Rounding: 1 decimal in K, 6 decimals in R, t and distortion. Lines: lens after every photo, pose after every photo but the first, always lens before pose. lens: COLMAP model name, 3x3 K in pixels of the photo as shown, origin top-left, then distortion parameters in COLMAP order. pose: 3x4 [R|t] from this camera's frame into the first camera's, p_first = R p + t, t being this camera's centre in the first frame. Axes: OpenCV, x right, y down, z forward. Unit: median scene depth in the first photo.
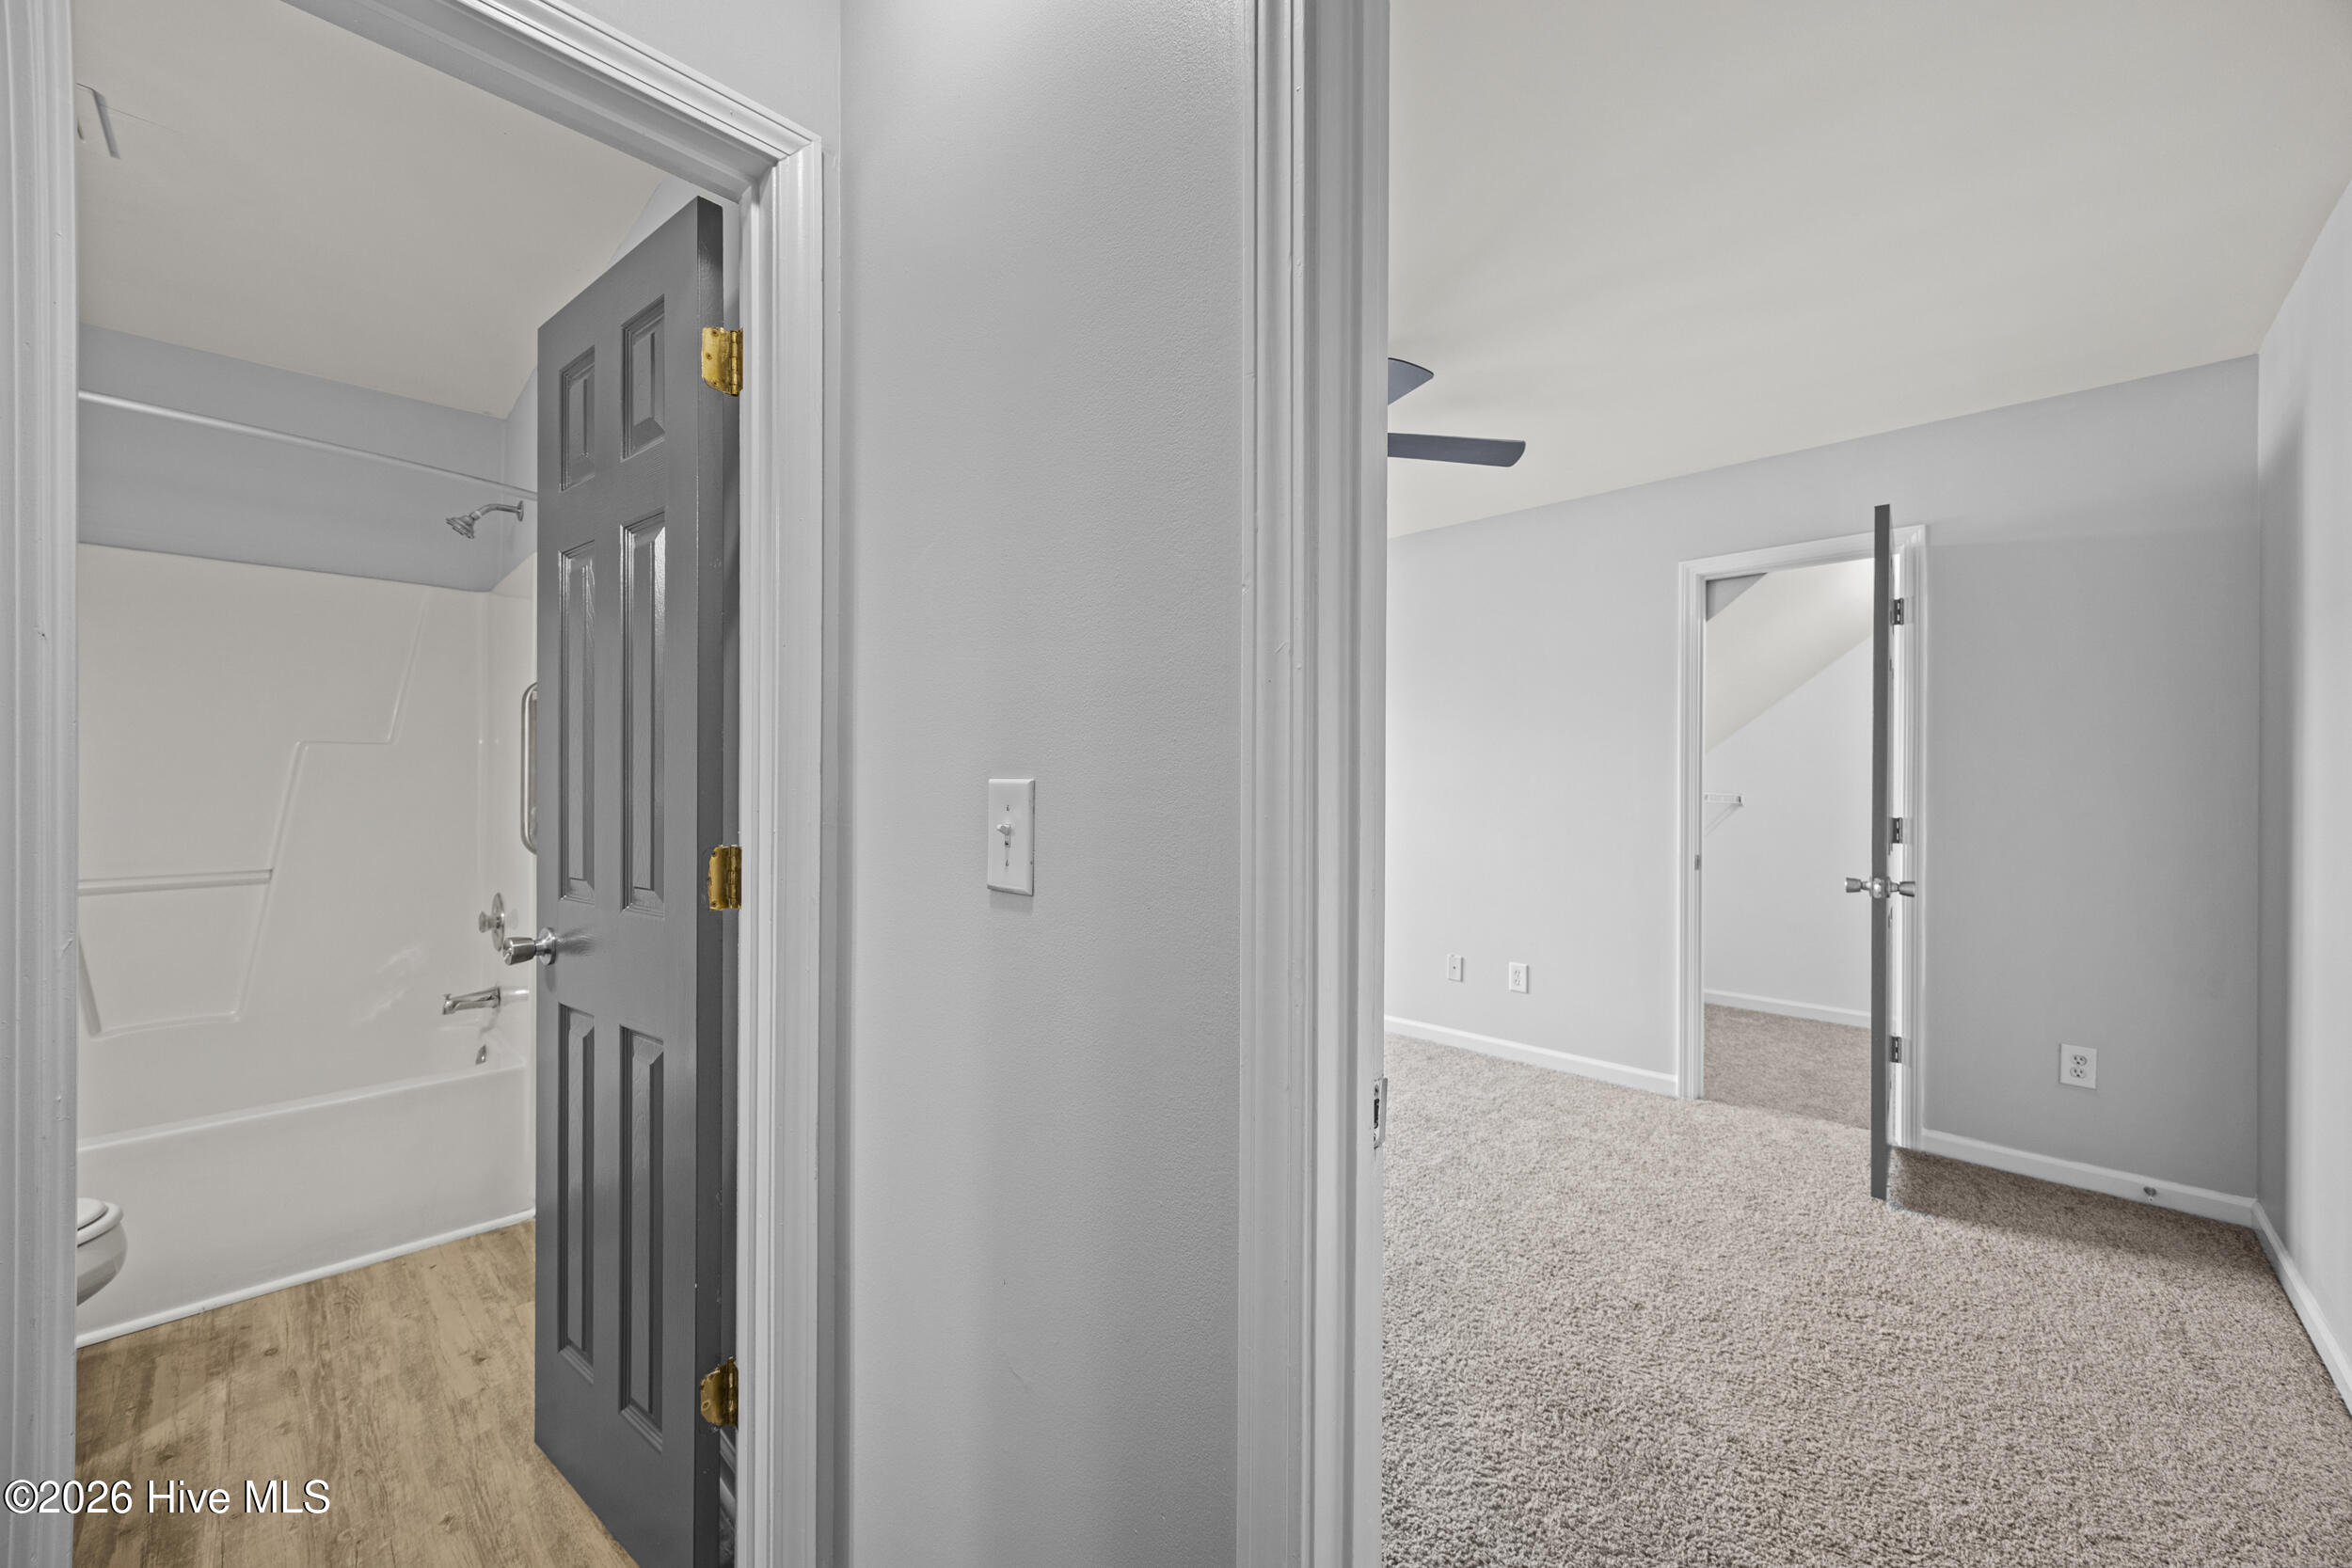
lens RADIAL K [[885.5, 0, 1159.5], [0, 885.5, 777.9], [0, 0, 1]] dist [-0.001213, 0.000125]
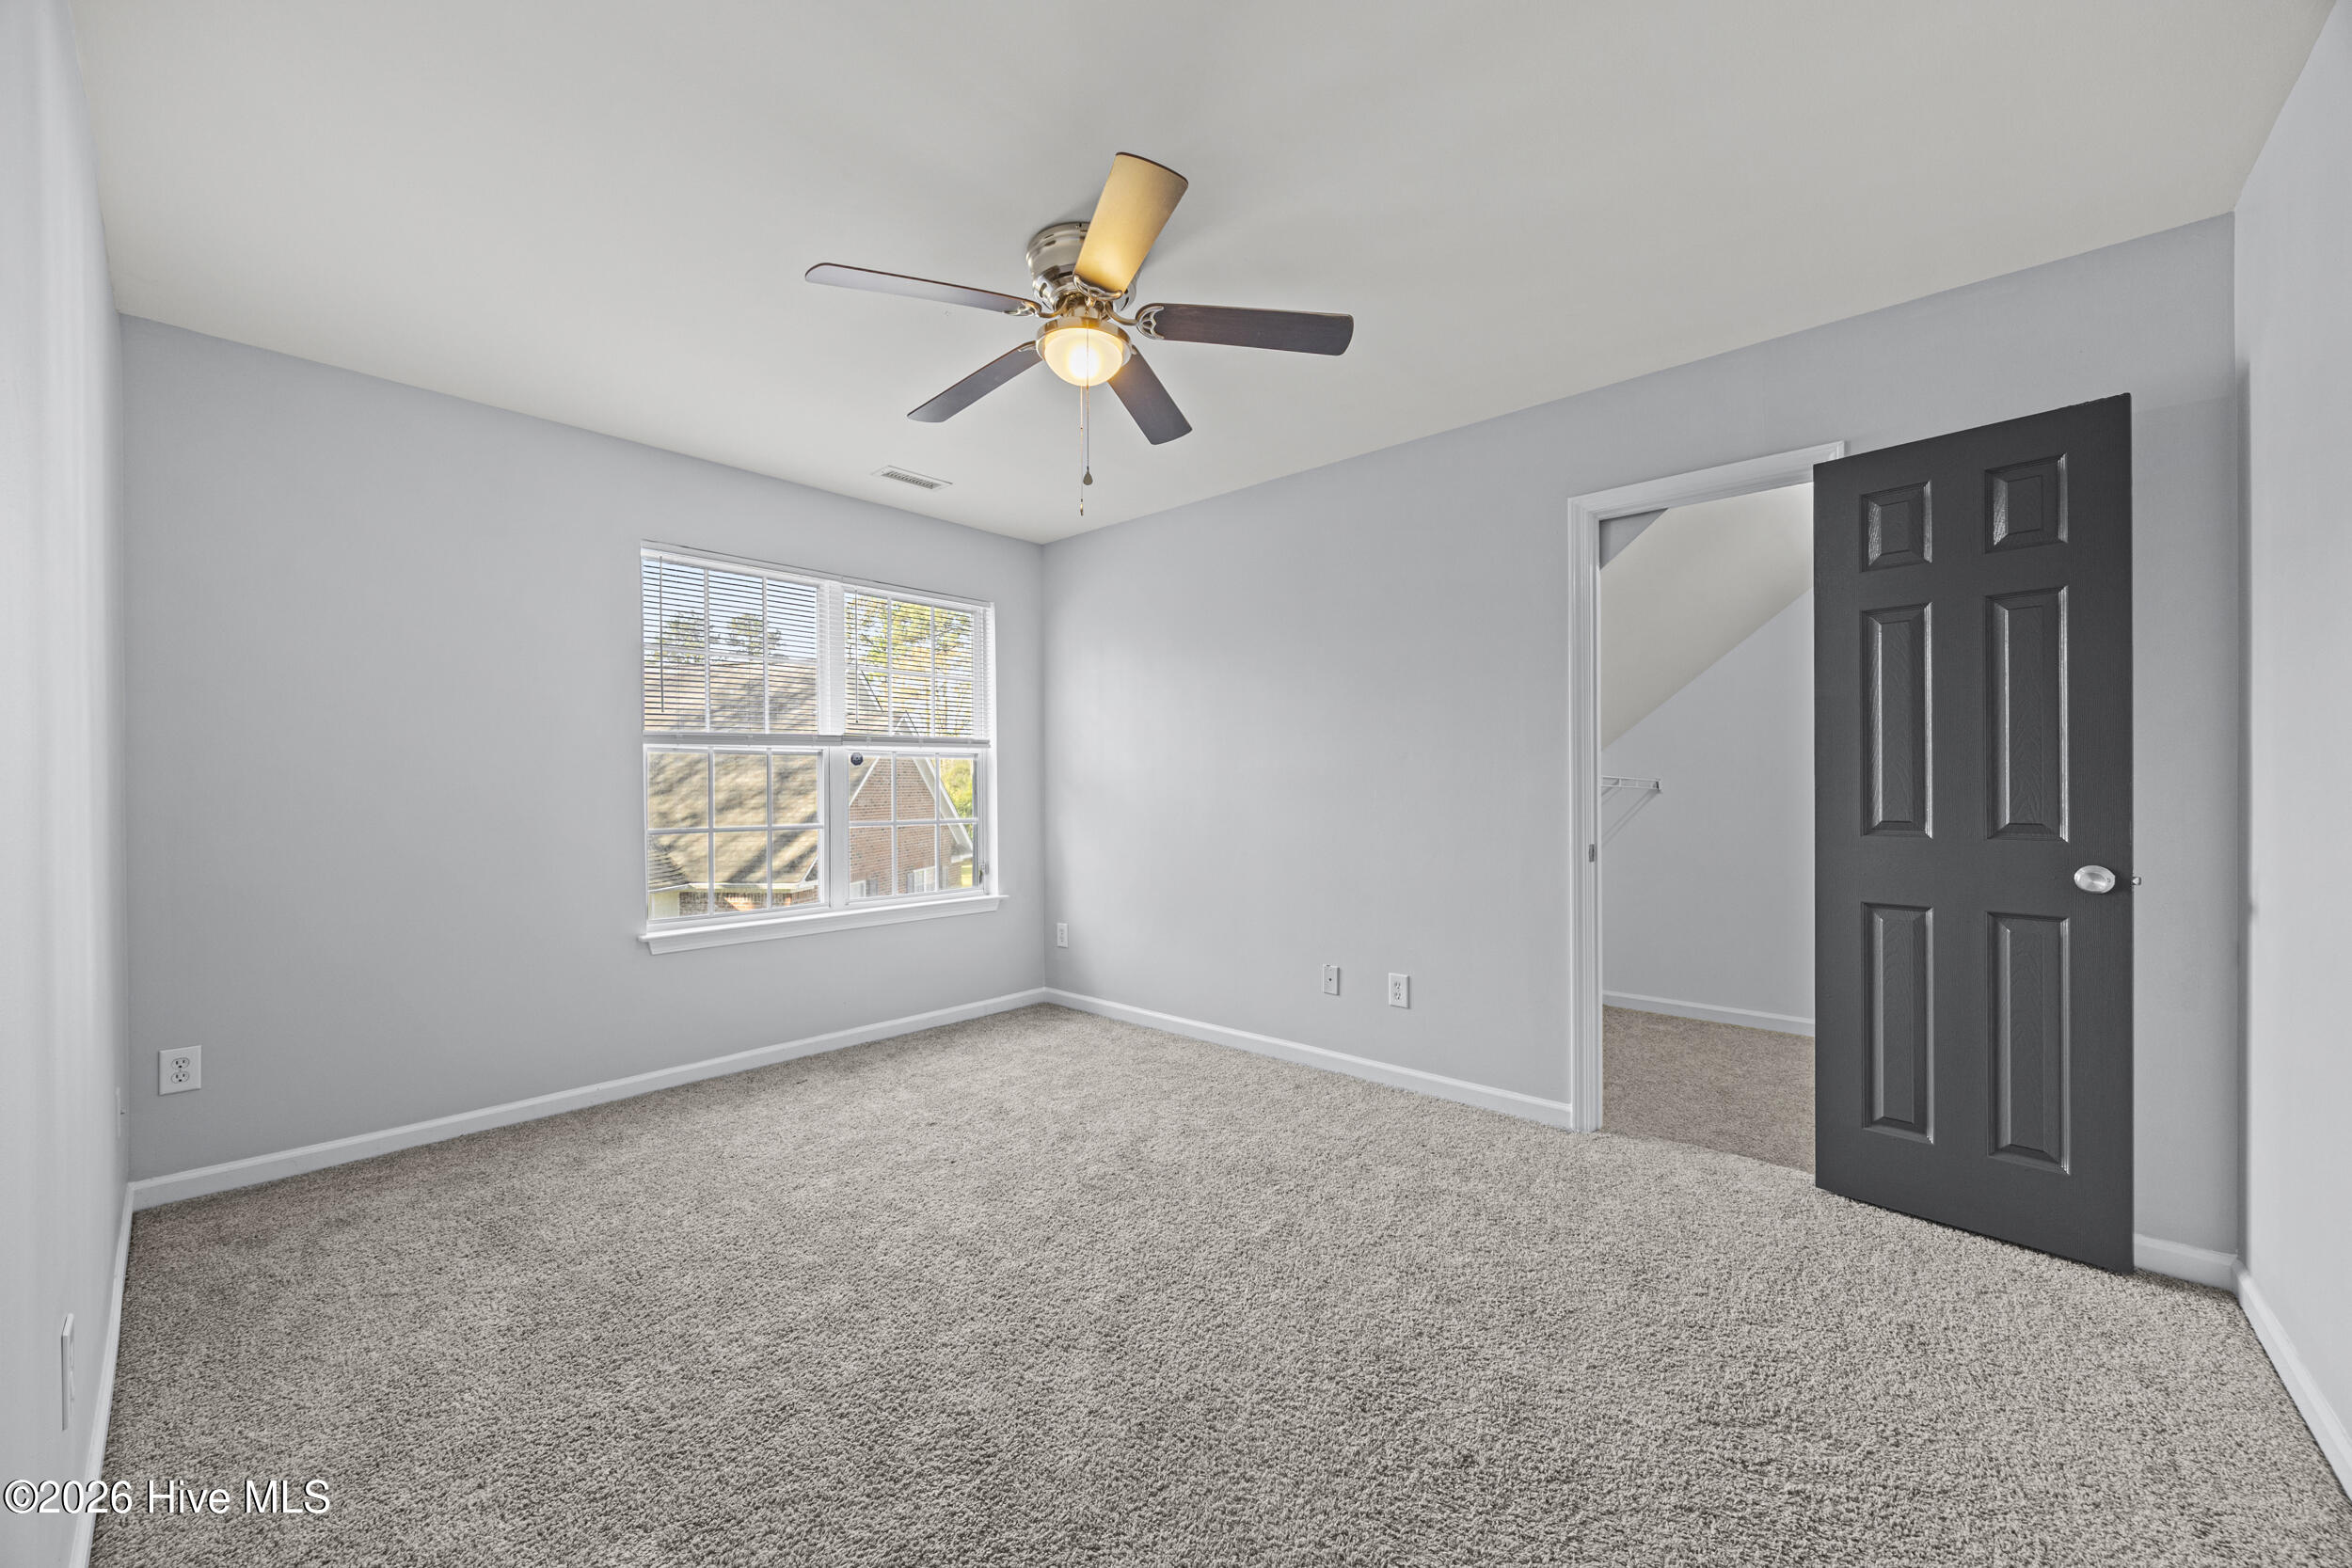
lens RADIAL K [[890.6, 0, 1165.5], [0, 890.6, 782.5], [0, 0, 1]] dist [-0.001948, -0.000364]
pose [[0.998562, -0.009680, 0.052733, 0.214063], [0.009510, 0.999949, 0.003478, 0.029253], [-0.052764, -0.002971, 0.998603, 0.234839]]
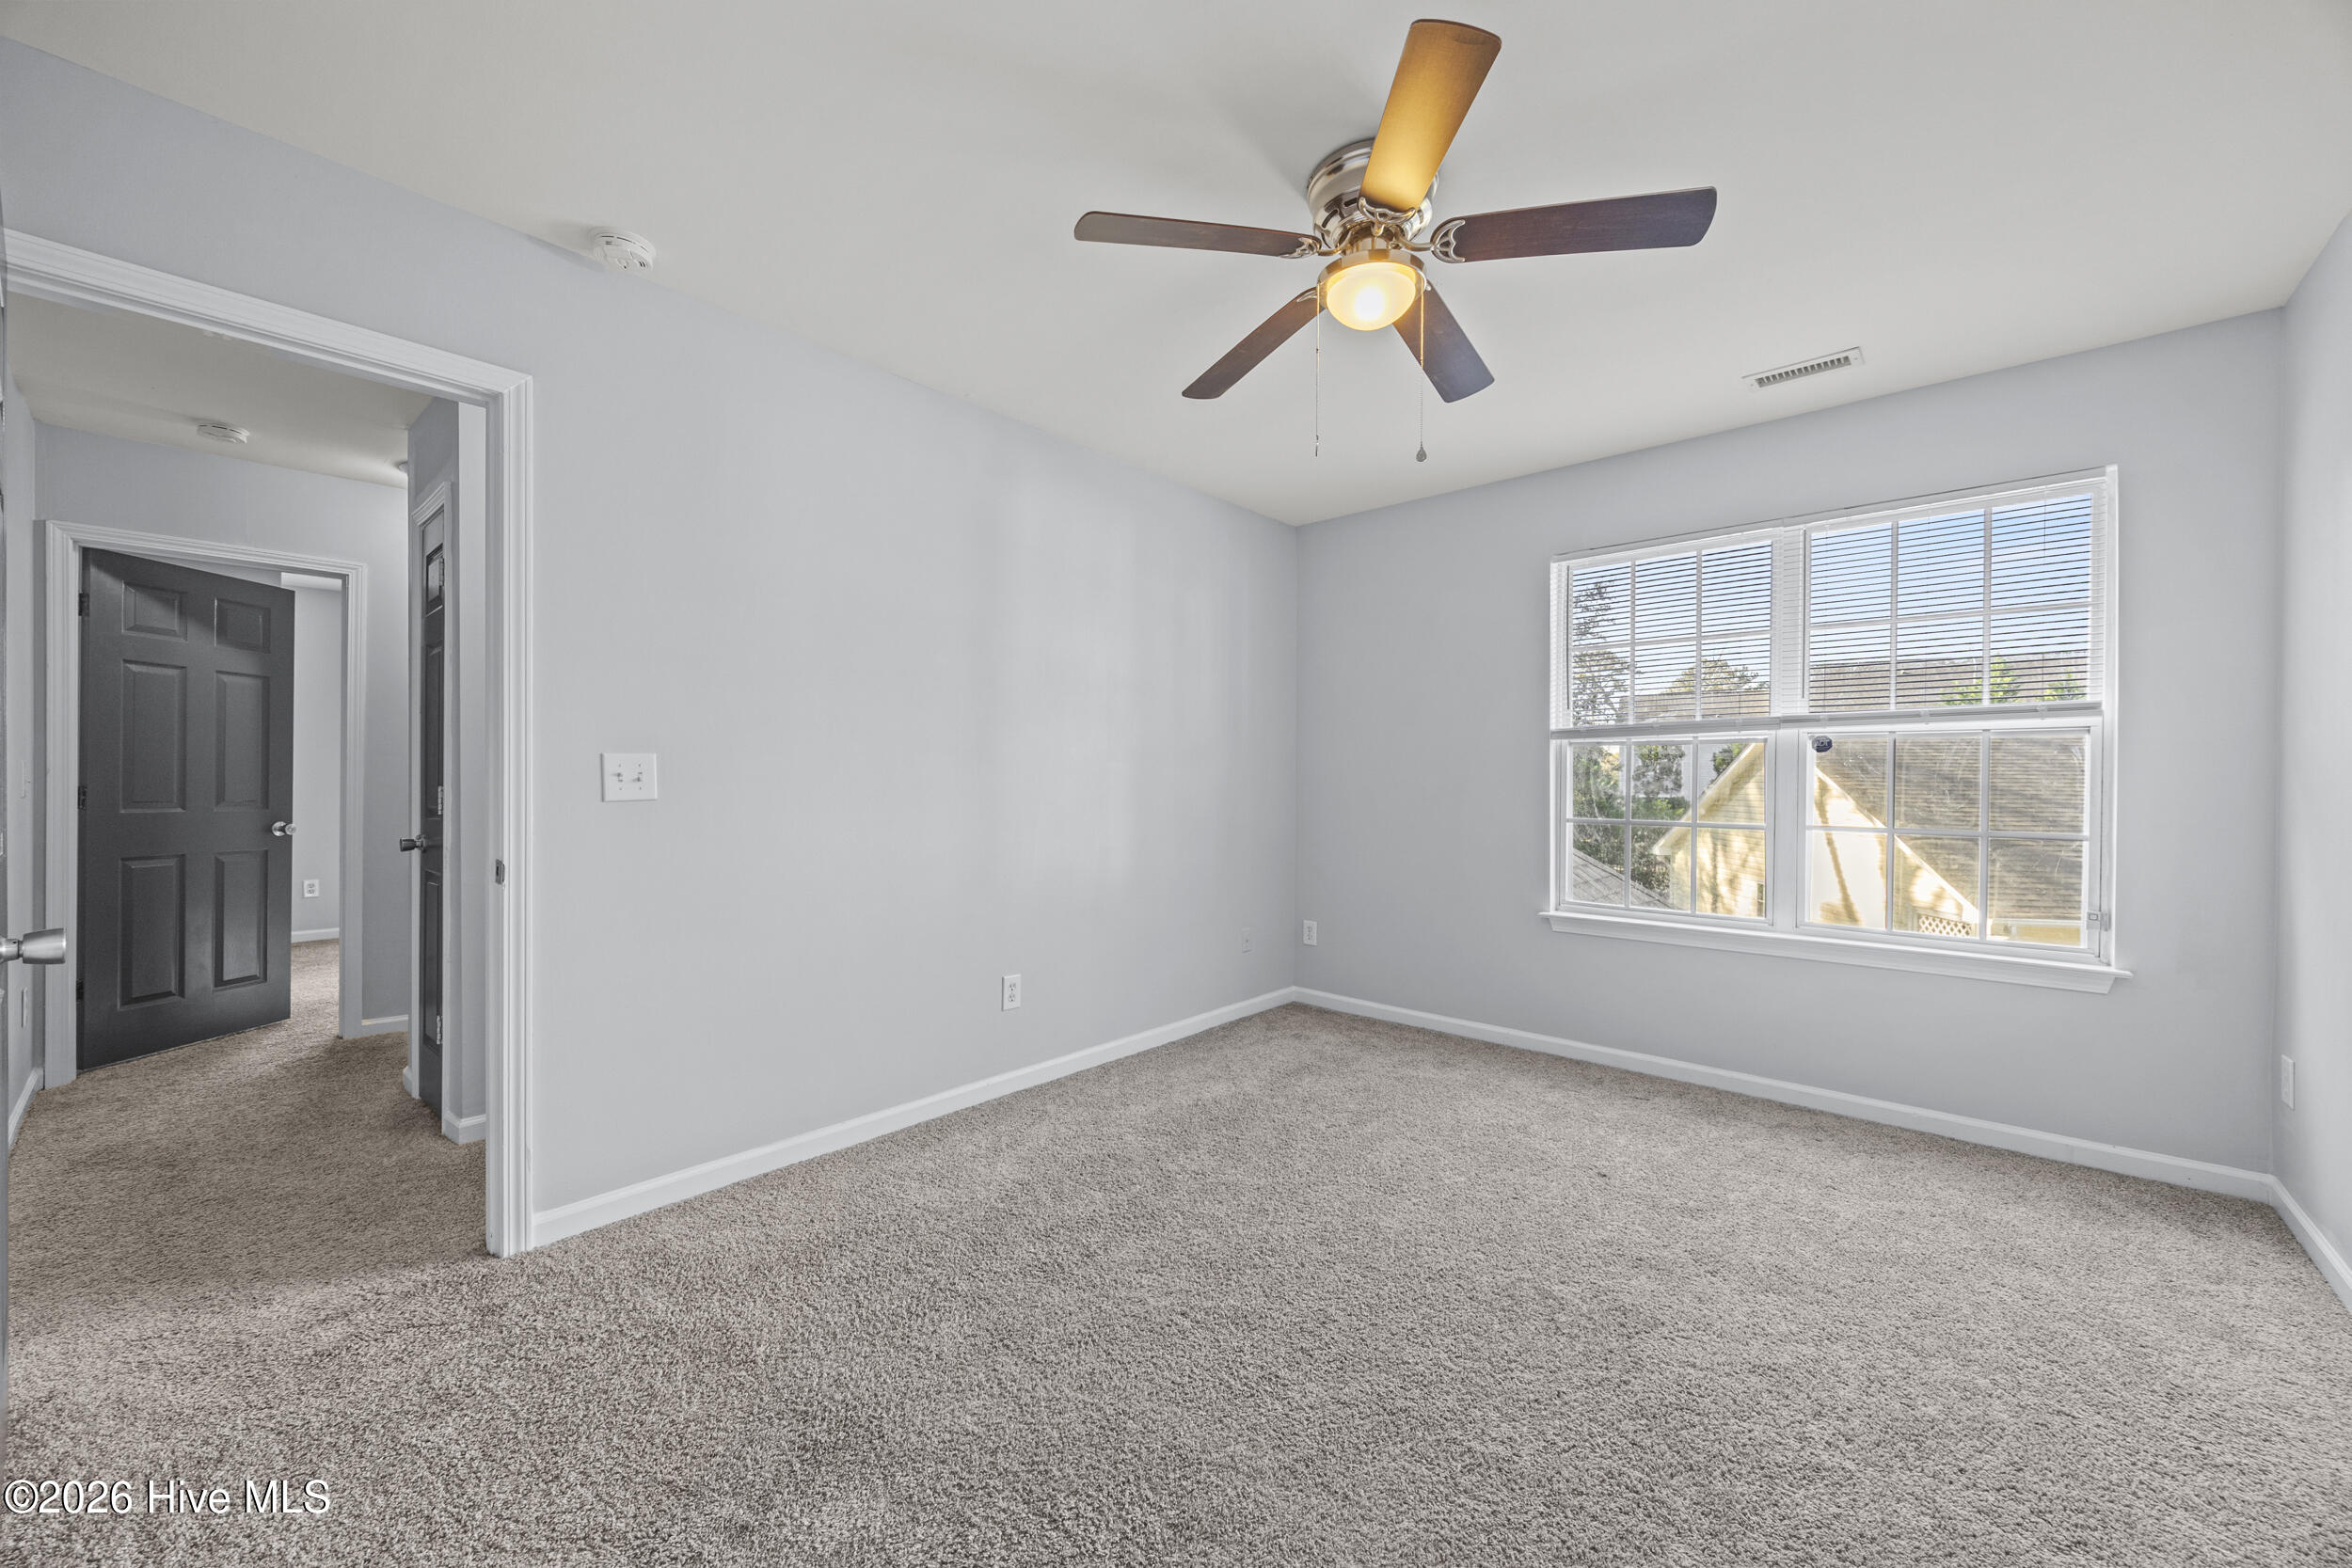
lens RADIAL K [[890.6, 0, 1168.1], [0, 890.6, 786.2], [0, 0, 1]] dist [-0.001948, -0.000364]
pose [[0.057162, 0.004902, -0.998353, 0.960684], [0.005542, 0.999971, 0.005227, 0.034357], [0.998350, -0.005832, 0.057133, 0.901654]]
